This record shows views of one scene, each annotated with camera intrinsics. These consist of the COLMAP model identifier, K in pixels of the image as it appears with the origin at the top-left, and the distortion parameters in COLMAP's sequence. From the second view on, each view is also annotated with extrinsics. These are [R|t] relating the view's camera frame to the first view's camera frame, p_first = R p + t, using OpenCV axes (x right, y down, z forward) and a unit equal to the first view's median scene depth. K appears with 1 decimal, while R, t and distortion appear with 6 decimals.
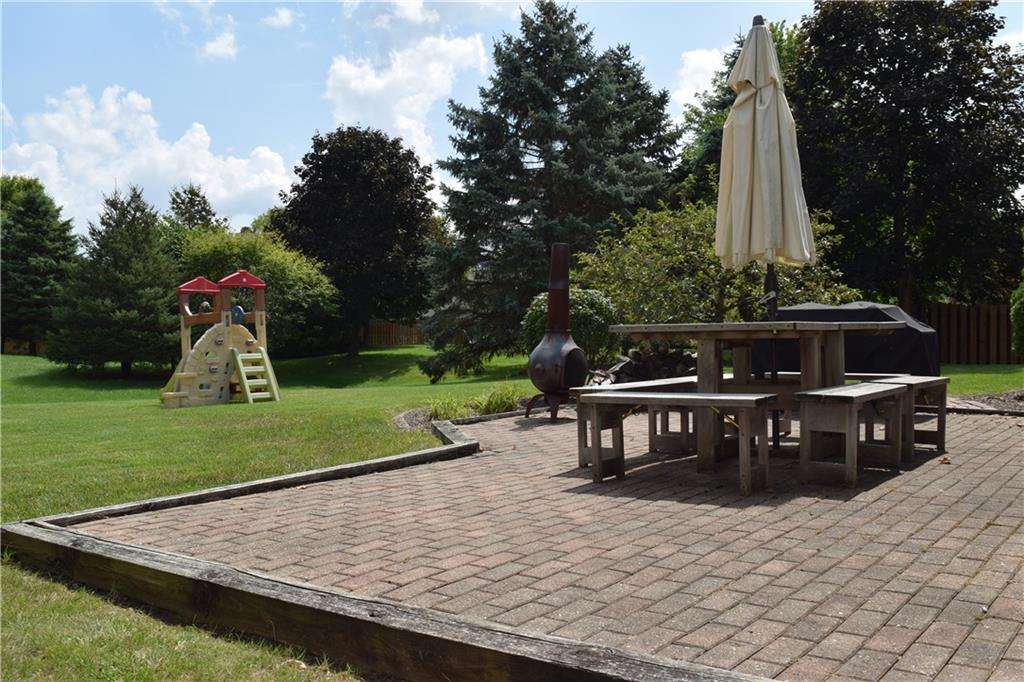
lens RADIAL K [[966.5, 0, 512.0], [0, 966.5, 341.0], [0, 0, 1]] dist [-0.072305, -0.003729]
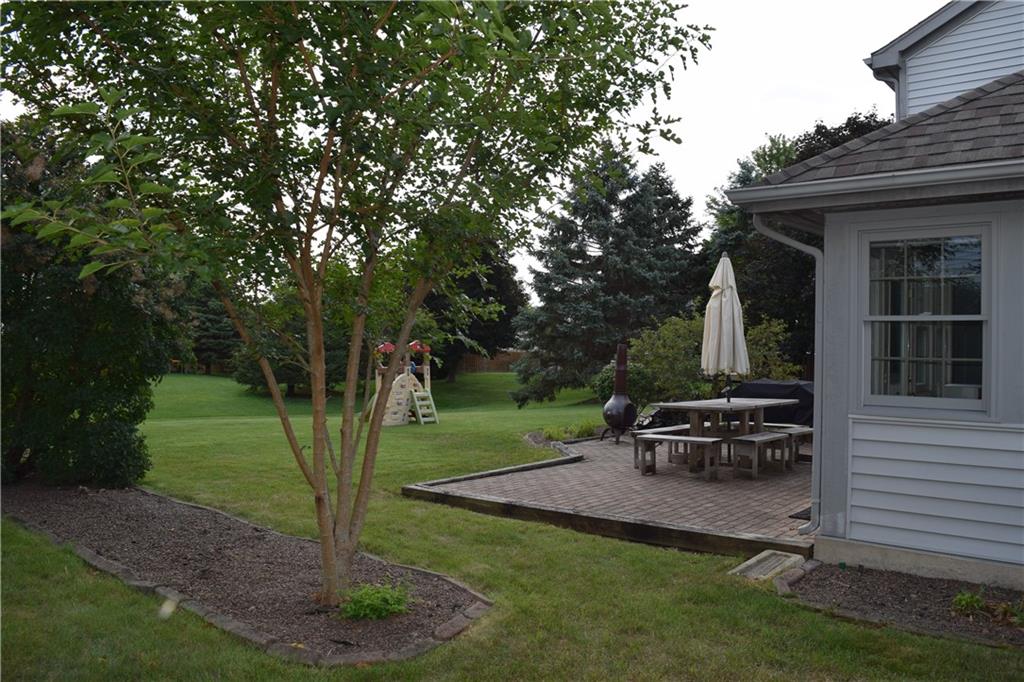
lens RADIAL K [[808.9, 0, 512.0], [0, 808.9, 341.0], [0, 0, 1]] dist [-0.092217, 0.009403]
pose [[0.997795, 0.018761, -0.063657, -0.022738], [-0.020483, 0.999439, -0.026508, -0.024188], [0.063124, 0.027753, 0.997620, -0.197393]]
